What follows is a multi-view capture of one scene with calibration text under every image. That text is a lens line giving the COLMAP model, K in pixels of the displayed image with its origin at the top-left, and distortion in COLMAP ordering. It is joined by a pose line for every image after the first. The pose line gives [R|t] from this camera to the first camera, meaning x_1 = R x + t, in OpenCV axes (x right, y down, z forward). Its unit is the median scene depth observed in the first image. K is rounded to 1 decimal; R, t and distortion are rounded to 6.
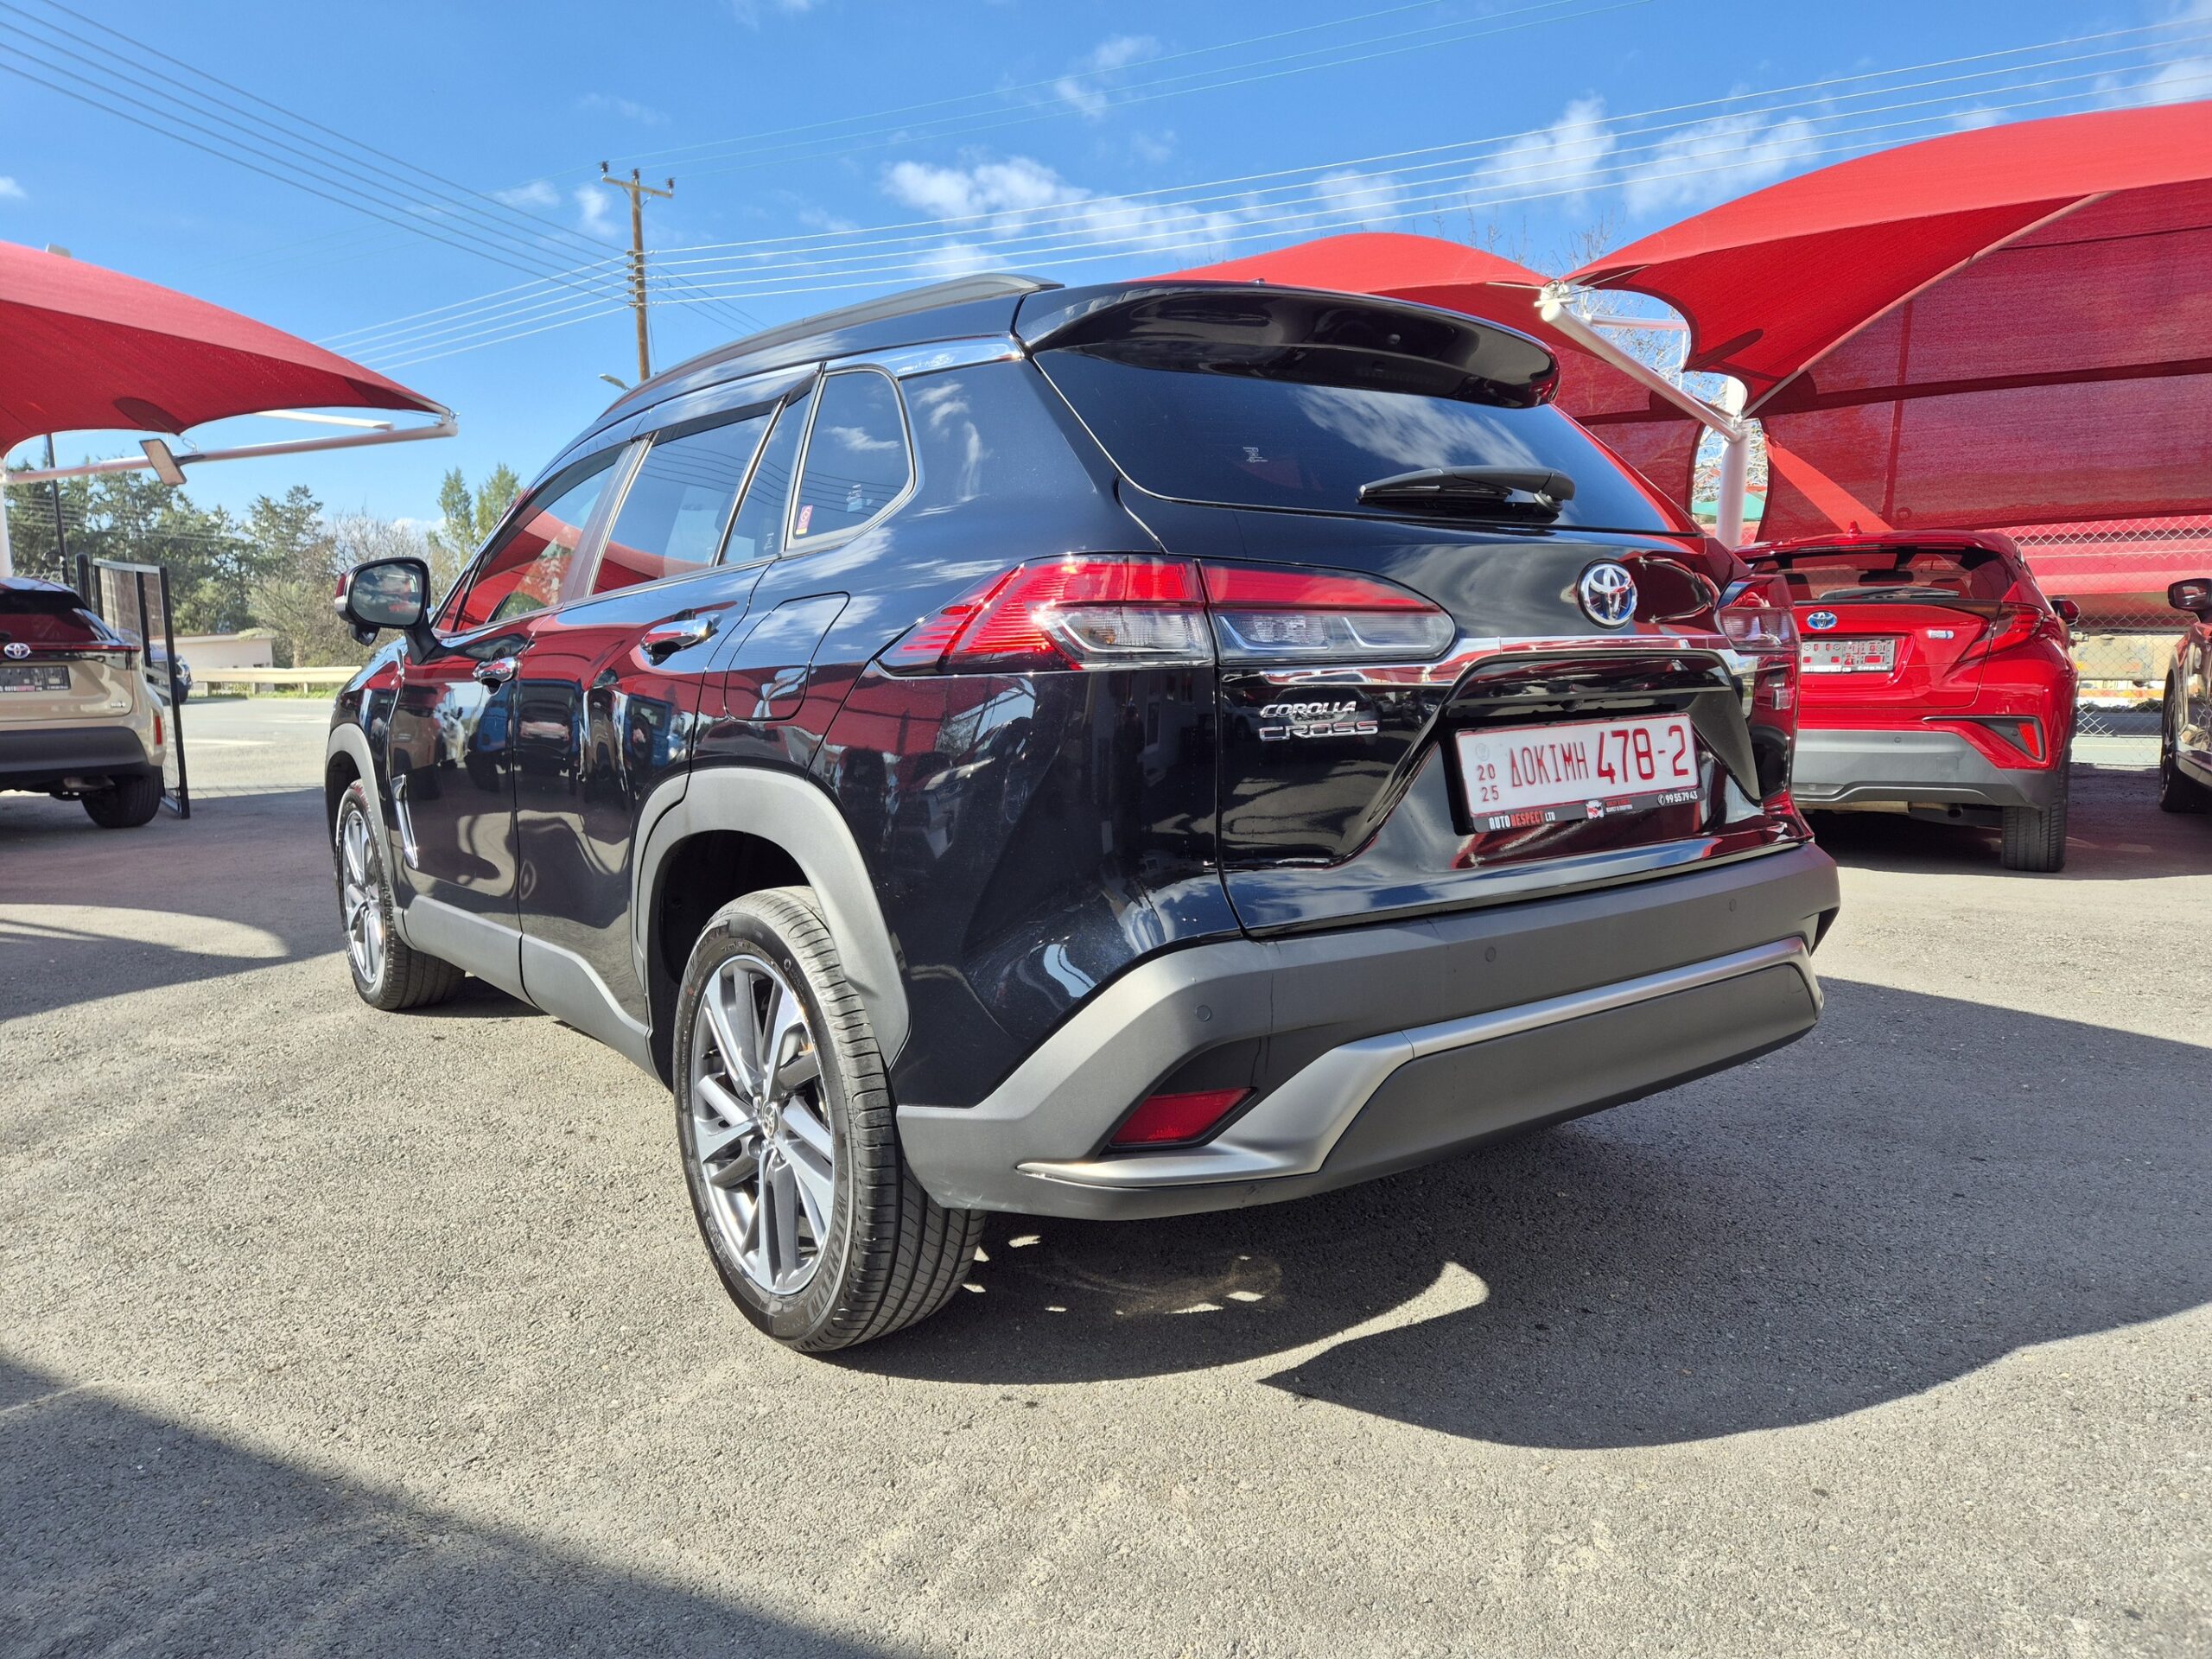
lens RADIAL K [[1485.2, 0, 1083.7], [0, 1485.2, 792.0], [0, 0, 1]] dist [0.054313, -0.035675]
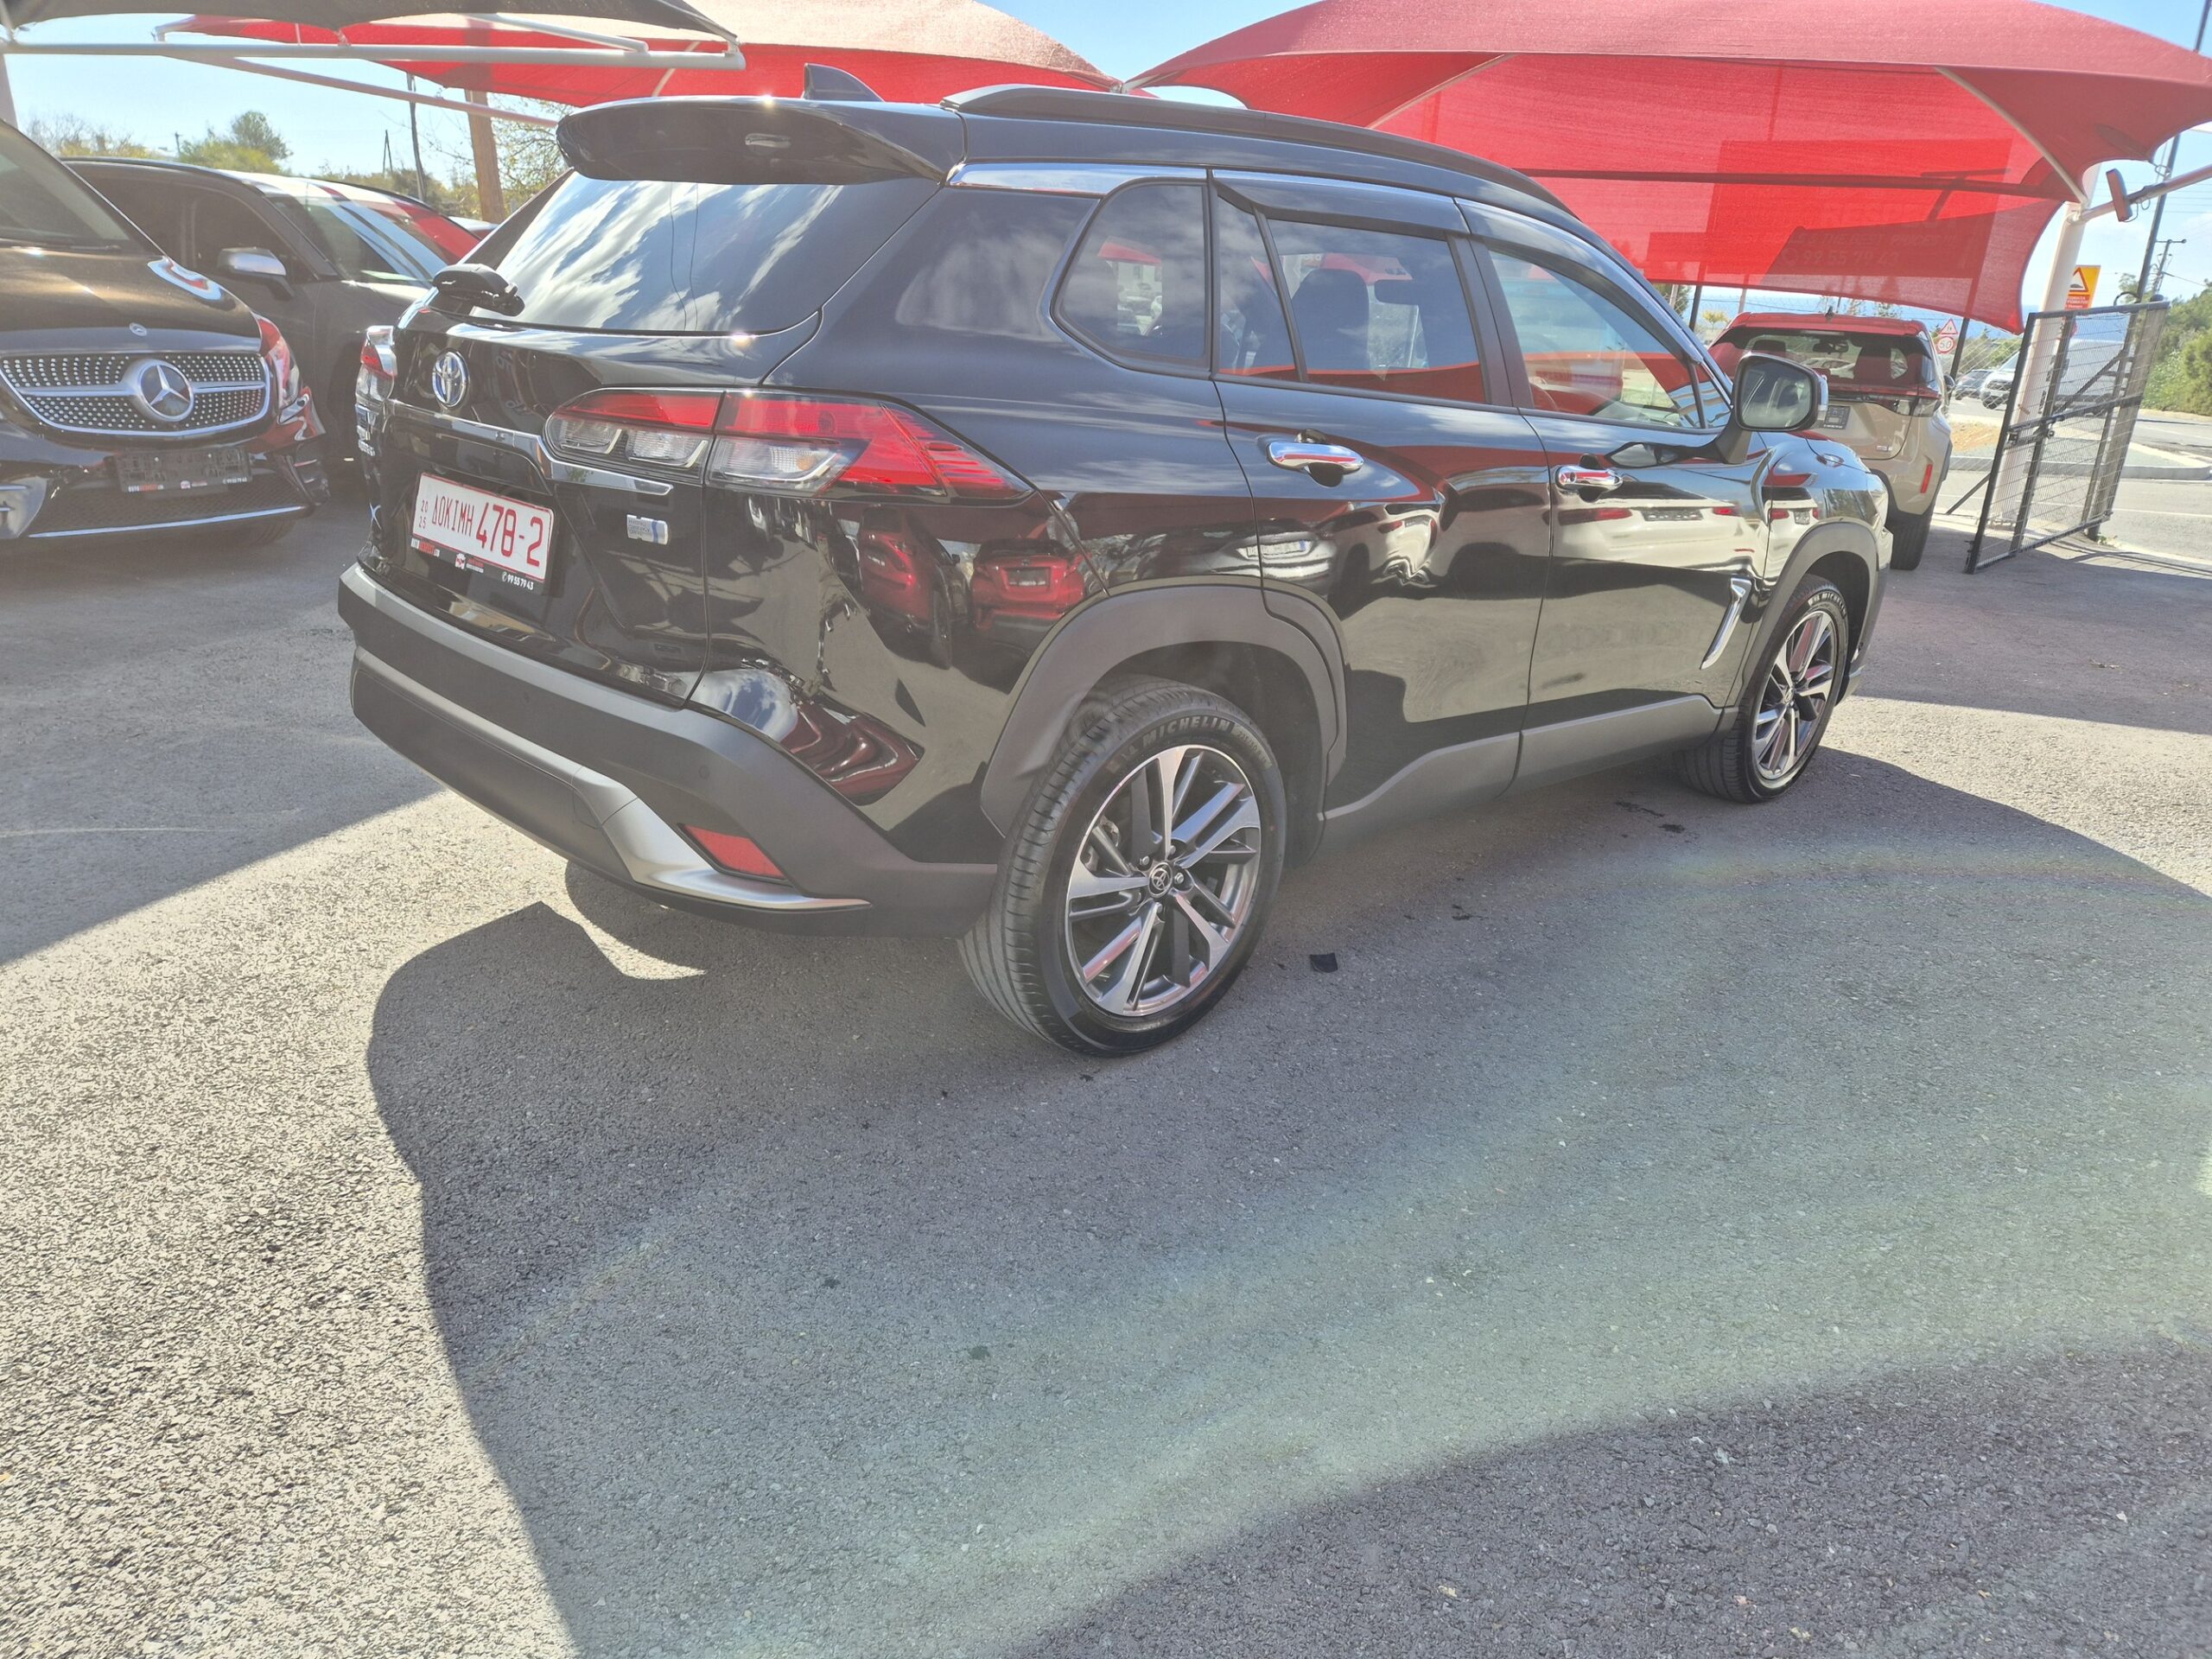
lens RADIAL K [[1485.2, 0, 1087.4], [0, 1485.2, 839.8], [0, 0, 1]] dist [0.054313, -0.035675]
pose [[0.115668, 0.349202, -0.929881, 1.537824], [-0.167086, 0.929665, 0.328337, -0.250896], [0.979134, 0.117392, 0.165880, 1.258094]]
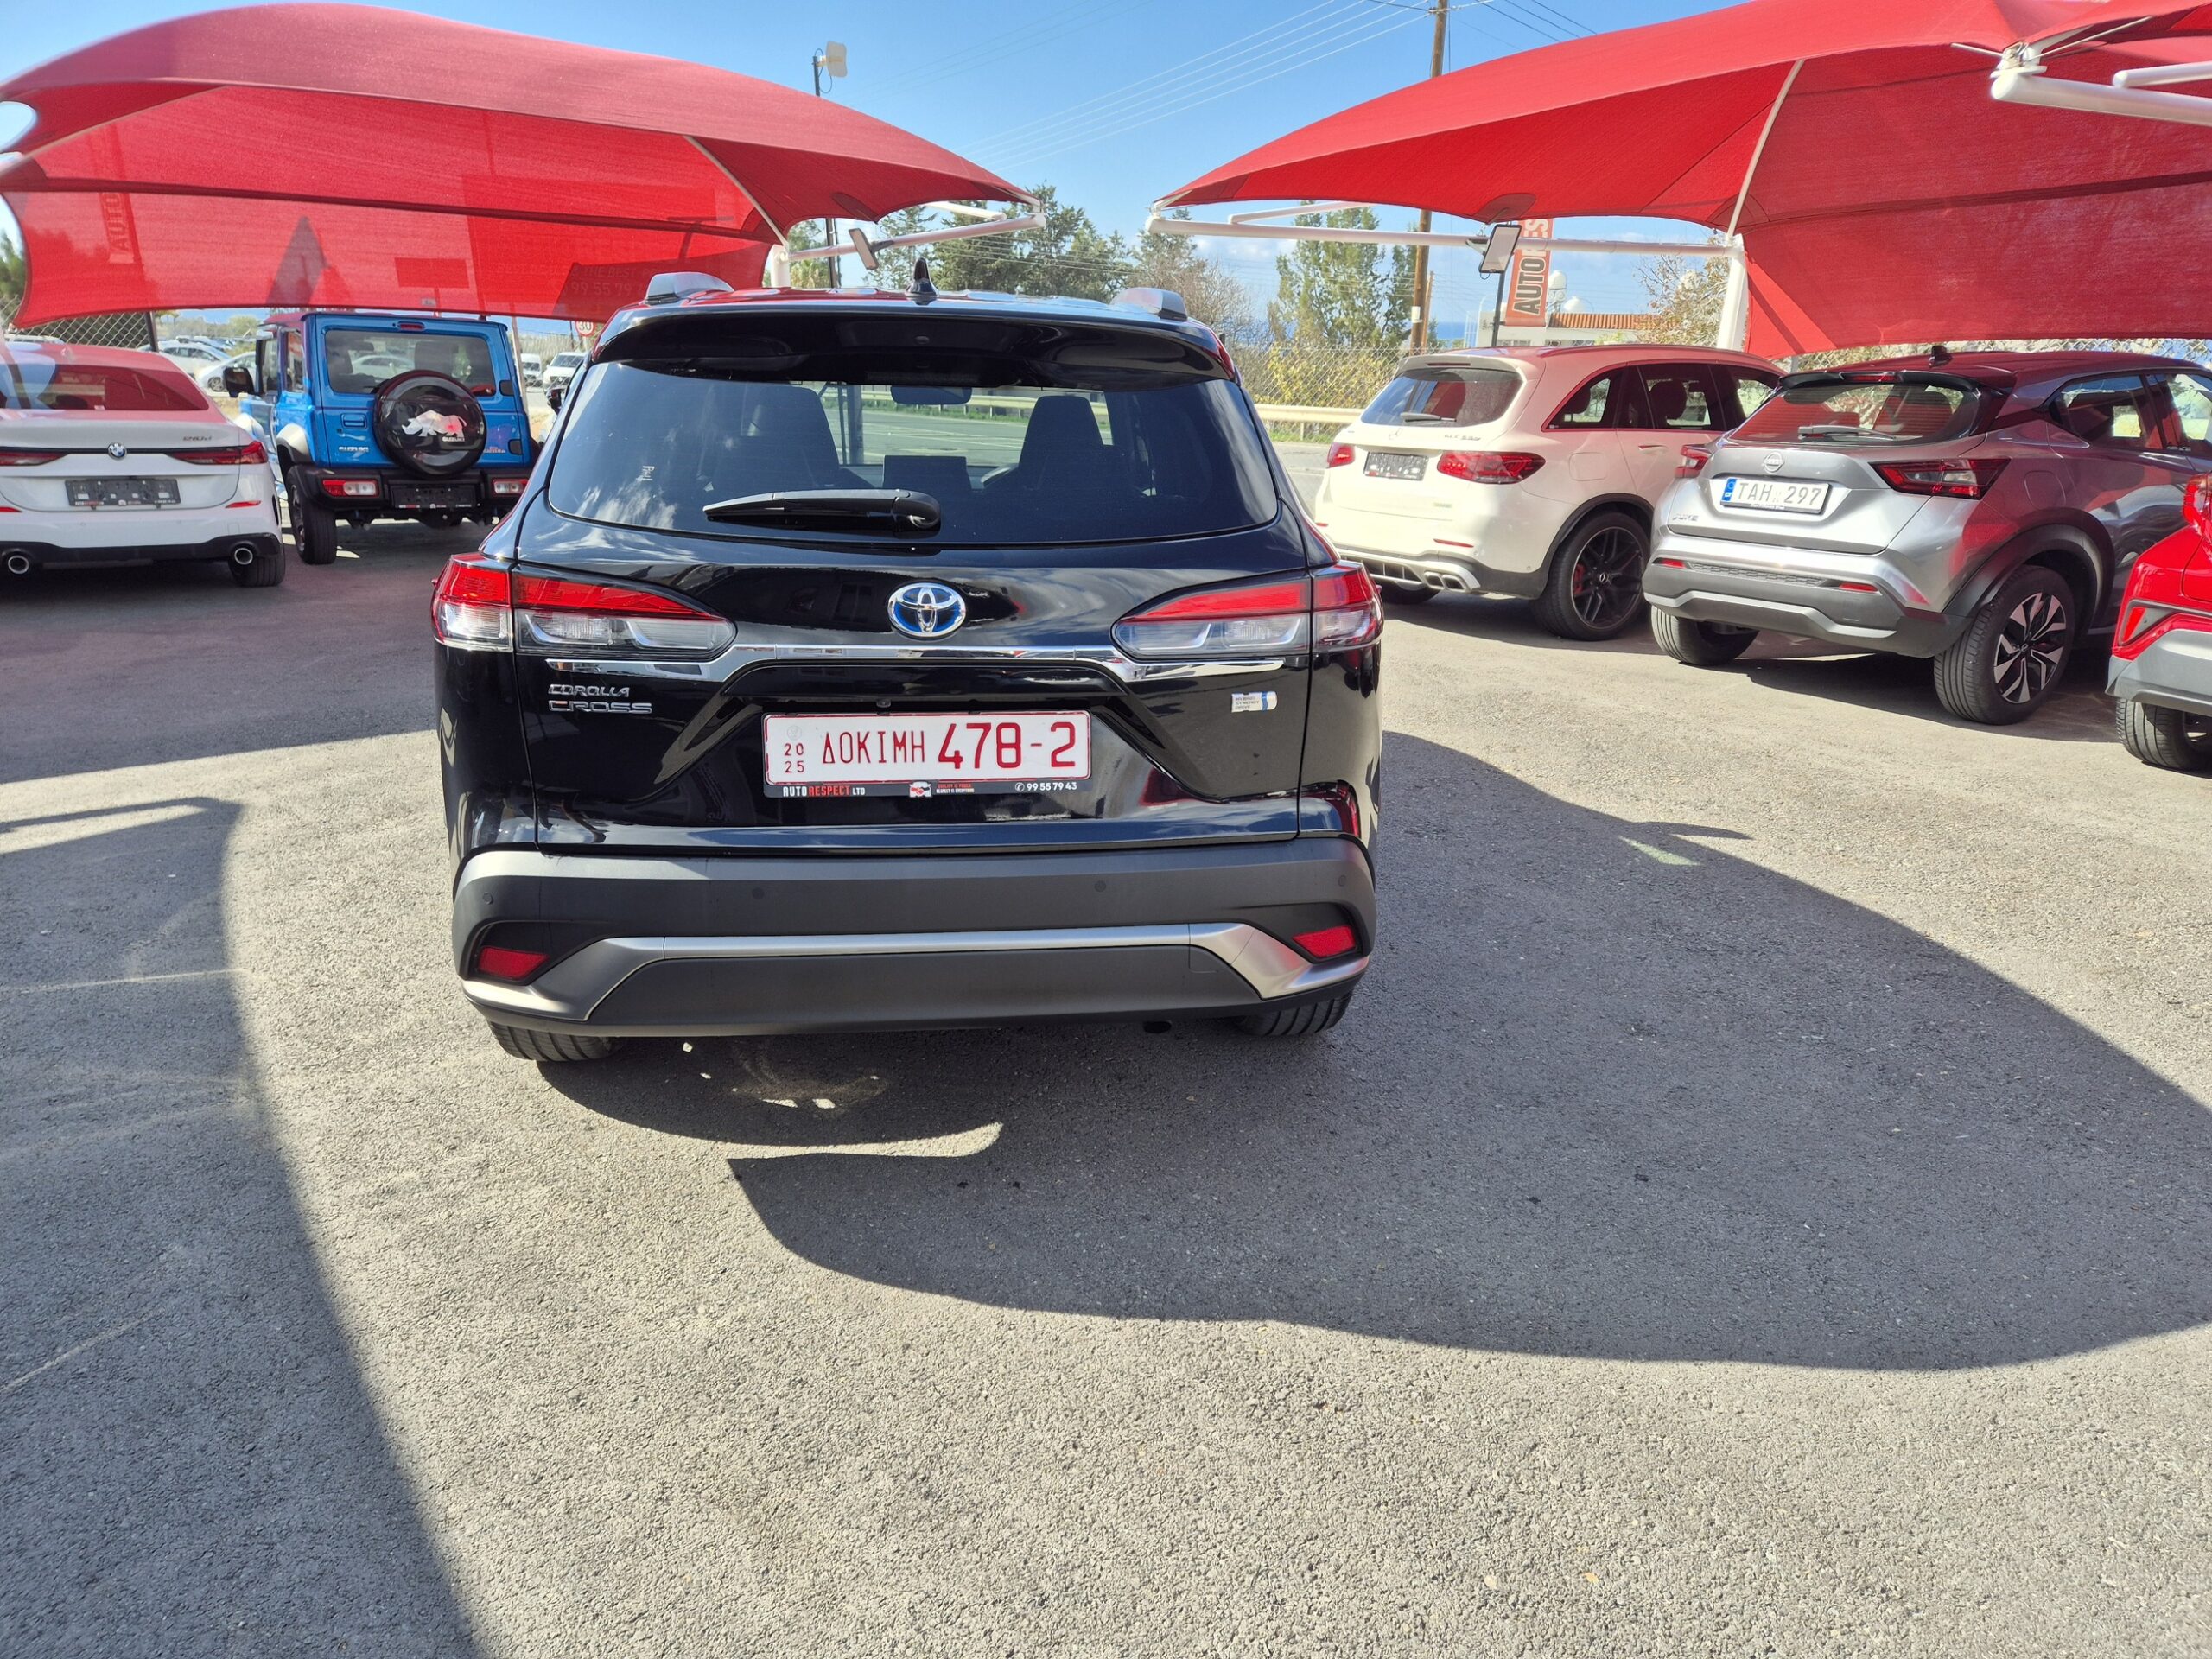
lens RADIAL K [[1485.2, 0, 1087.8], [0, 1485.2, 844.8], [0, 0, 1]] dist [0.054313, -0.035675]
pose [[0.859039, 0.180543, -0.479017, 0.977112], [-0.078298, 0.971072, 0.225586, -0.210878], [0.505888, -0.156281, 0.848324, 0.058201]]
